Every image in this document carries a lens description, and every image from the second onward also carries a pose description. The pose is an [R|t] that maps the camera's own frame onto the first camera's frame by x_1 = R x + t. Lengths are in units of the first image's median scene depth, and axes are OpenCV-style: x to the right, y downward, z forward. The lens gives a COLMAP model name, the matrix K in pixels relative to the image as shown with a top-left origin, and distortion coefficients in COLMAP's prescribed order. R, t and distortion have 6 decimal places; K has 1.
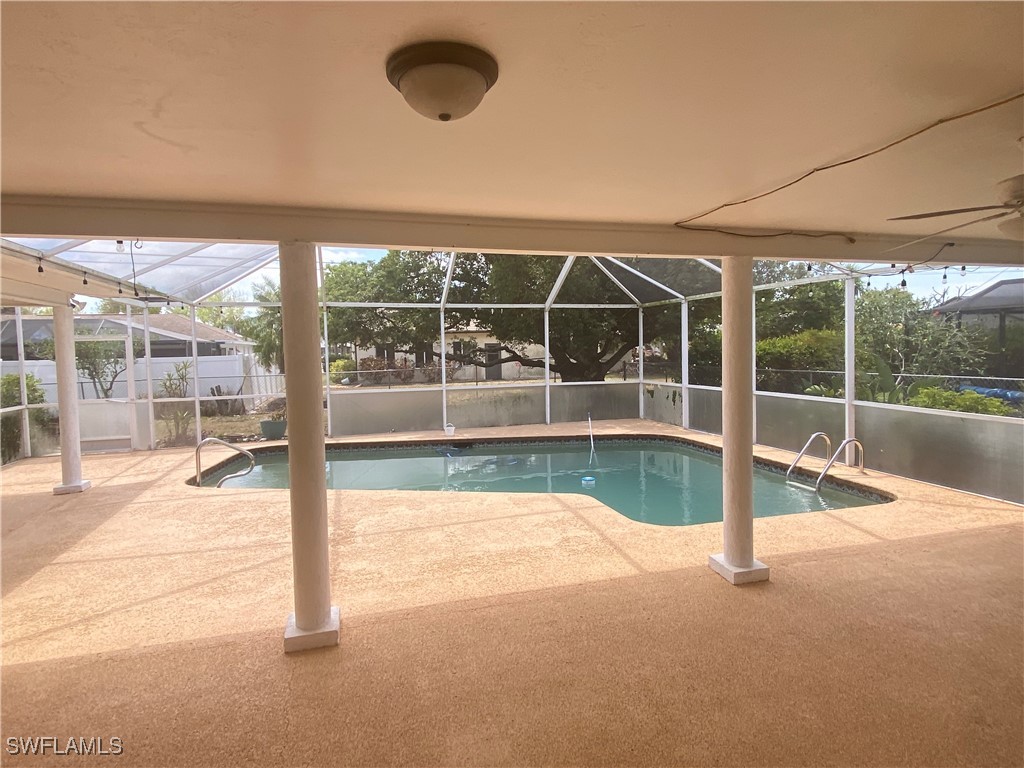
lens RADIAL K [[599.5, 0, 507.8], [0, 599.5, 376.3], [0, 0, 1]] dist [0.022034, -0.004788]
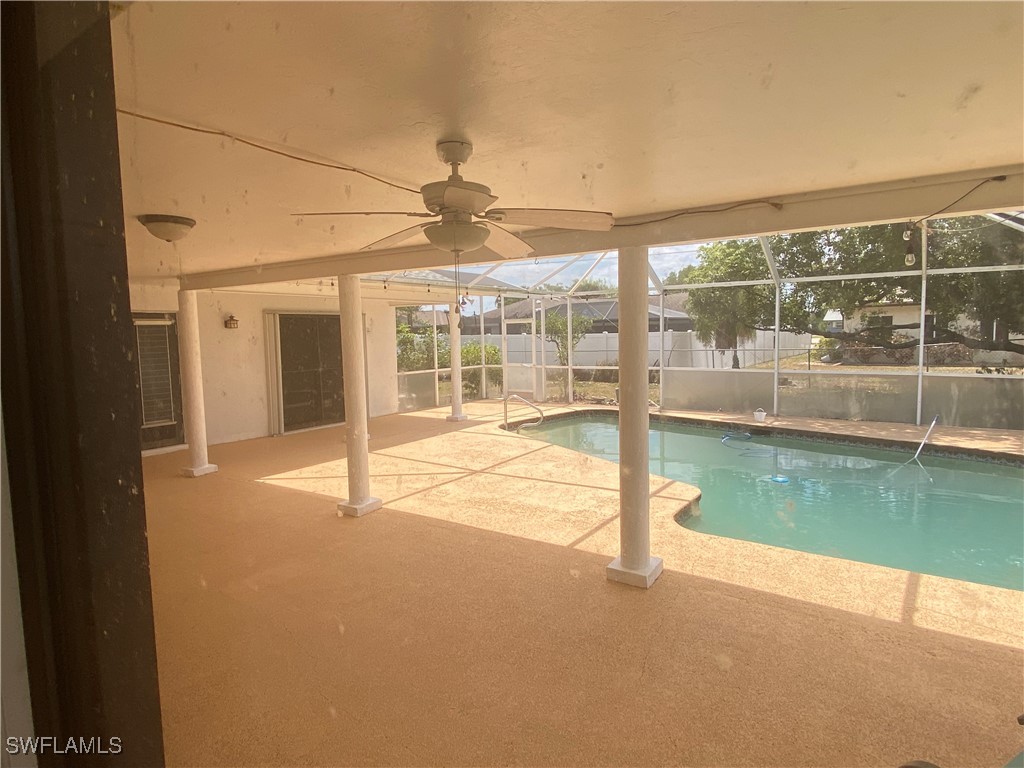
lens RADIAL K [[599.5, 0, 508.0], [0, 599.5, 390.2], [0, 0, 1]] dist [0.022034, -0.004788]
pose [[0.611366, 0.086769, -0.786576, 0.751008], [-0.030265, 0.995807, 0.086326, -0.036614], [0.790769, -0.028971, 0.611429, 0.191001]]
